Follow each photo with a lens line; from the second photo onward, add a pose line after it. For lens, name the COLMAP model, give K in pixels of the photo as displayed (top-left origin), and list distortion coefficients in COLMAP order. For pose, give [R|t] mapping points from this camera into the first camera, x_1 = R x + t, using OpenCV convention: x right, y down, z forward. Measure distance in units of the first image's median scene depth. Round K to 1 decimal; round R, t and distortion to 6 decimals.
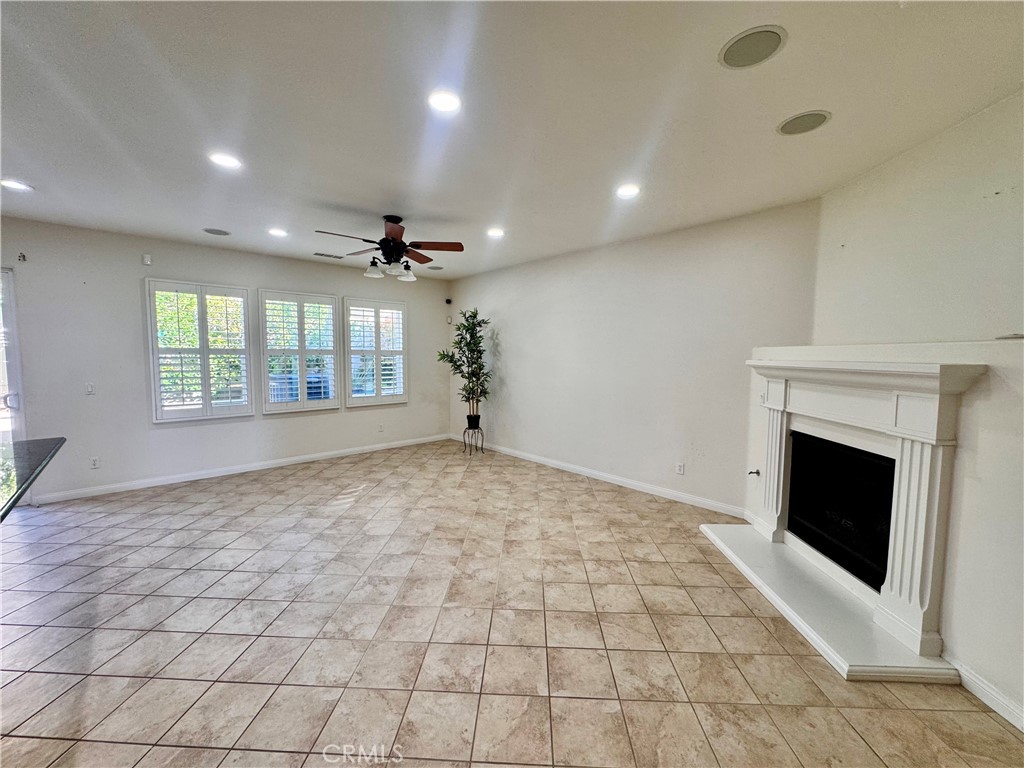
lens RADIAL K [[407.4, 0, 509.7], [0, 407.4, 383.9], [0, 0, 1]] dist [-0.006046, 0.000449]
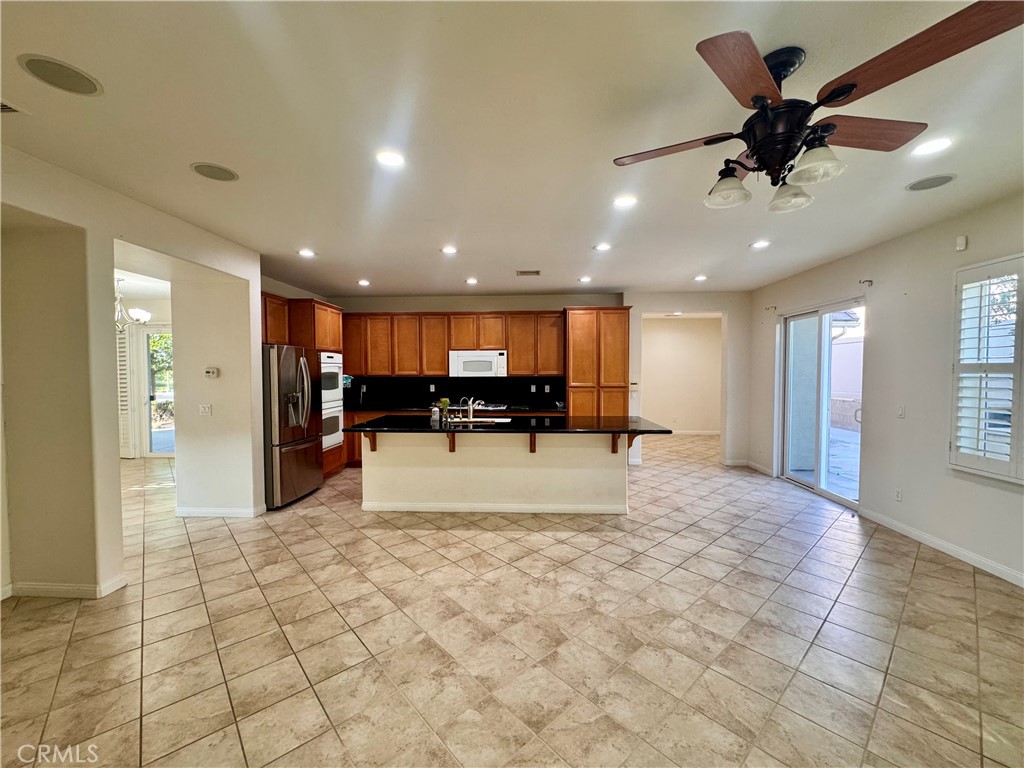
lens RADIAL K [[407.4, 0, 510.6], [0, 407.4, 376.5], [0, 0, 1]] dist [-0.006046, 0.000449]
pose [[-0.711969, 0.003081, -0.702205, 0.309496], [-0.052868, 0.996917, 0.057976, -0.105400], [0.700218, 0.078401, -0.709611, 1.511693]]
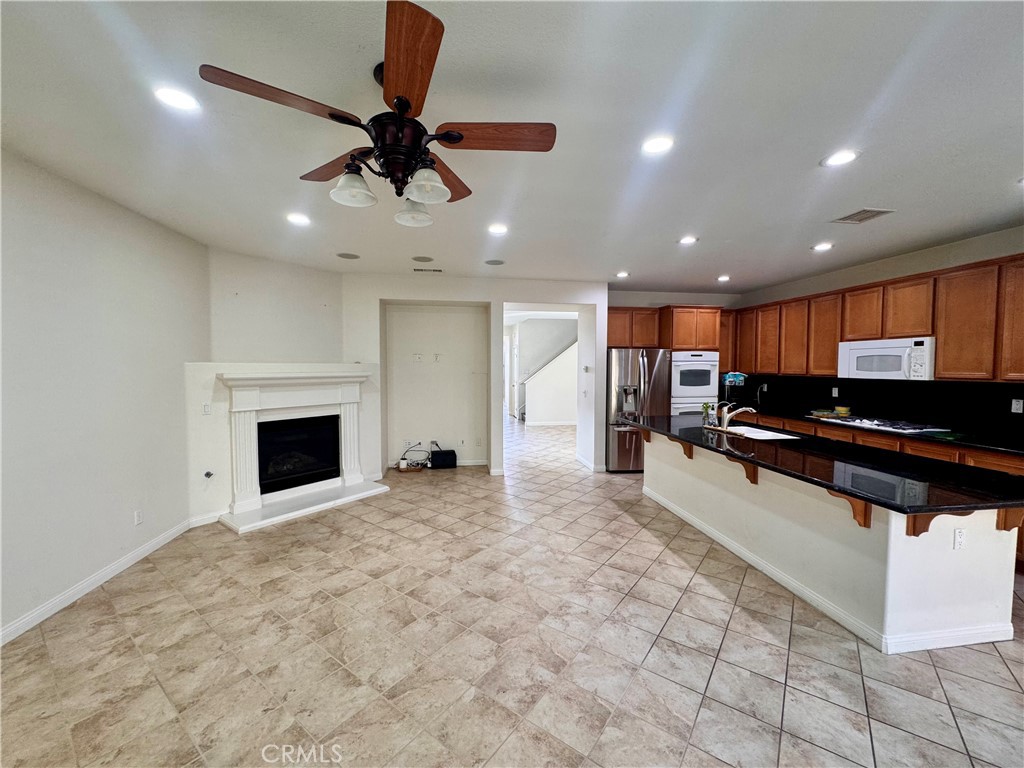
lens RADIAL K [[407.4, 0, 515.4], [0, 407.4, 388.8], [0, 0, 1]] dist [-0.006046, 0.000449]
pose [[-0.832054, -0.040644, 0.553204, -0.865121], [0.031881, 0.992159, 0.120846, -0.152191], [-0.553778, 0.118187, -0.824234, 1.757745]]
